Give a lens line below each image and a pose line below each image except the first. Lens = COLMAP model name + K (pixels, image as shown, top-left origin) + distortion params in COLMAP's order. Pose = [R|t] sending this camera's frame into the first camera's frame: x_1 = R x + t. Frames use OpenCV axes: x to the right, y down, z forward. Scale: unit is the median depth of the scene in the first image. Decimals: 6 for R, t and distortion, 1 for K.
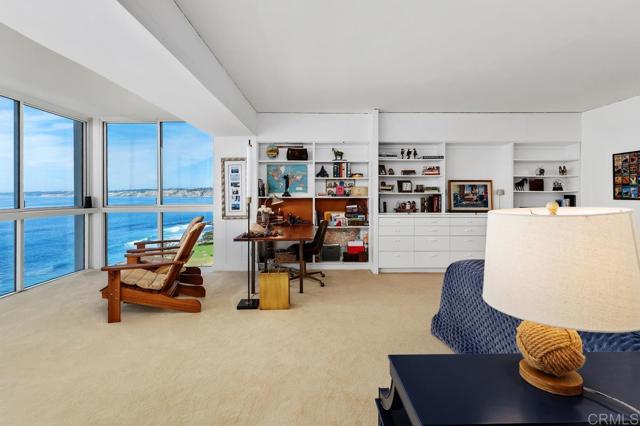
lens RADIAL K [[308.4, 0, 321.9], [0, 308.4, 194.3], [0, 0, 1]] dist [-0.001231, 0.000012]
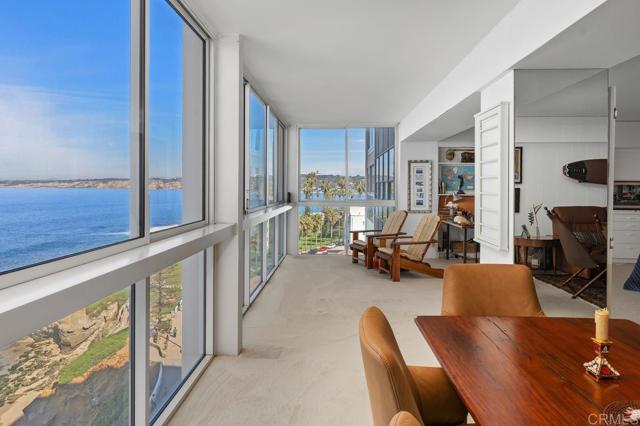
lens RADIAL K [[421.8, 0, 319.1], [0, 421.8, 189.5], [0, 0, 1]] dist [0.004161, 0.000825]
pose [[0.998890, 0.009437, -0.046155, -0.568584], [-0.009227, 0.999946, 0.004769, -0.012698], [0.046198, -0.004338, 0.998923, -0.577793]]
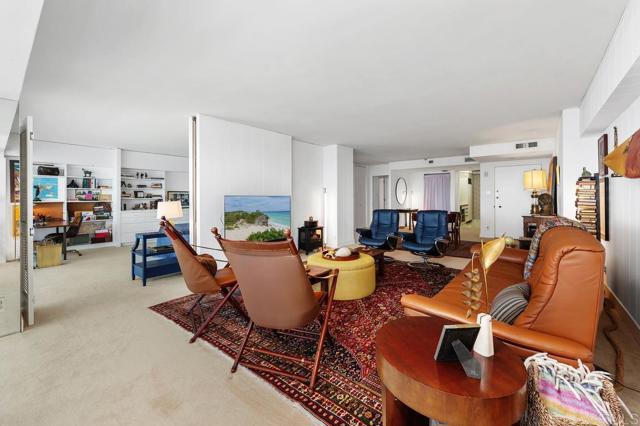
lens RADIAL K [[265.9, 0, 322.1], [0, 265.9, 196.2], [0, 0, 1]] dist [-0.000134, 0.000250]
pose [[0.649161, 0.001515, 0.760650, -0.191831], [0.007073, 0.999943, -0.008028, 0.002973], [-0.760618, 0.010592, 0.649113, -0.721130]]
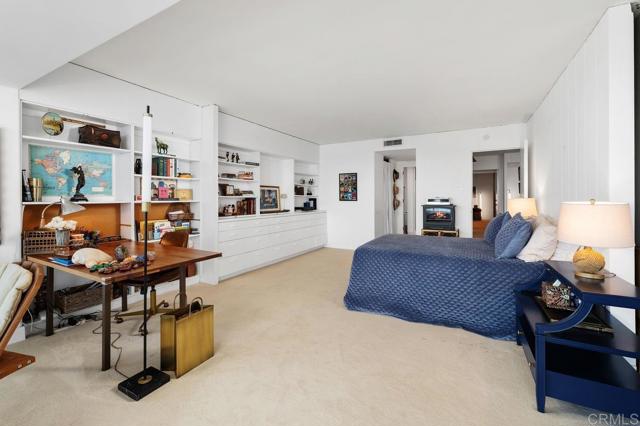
lens RADIAL K [[278.4, 0, 319.3], [0, 278.4, 197.4], [0, 0, 1]] dist [-0.002295, -0.000171]
pose [[0.496523, 0.001784, 0.868022, -0.364220], [0.003131, 0.999988, -0.003847, 0.002936], [-0.868018, 0.004628, 0.496511, 0.302172]]
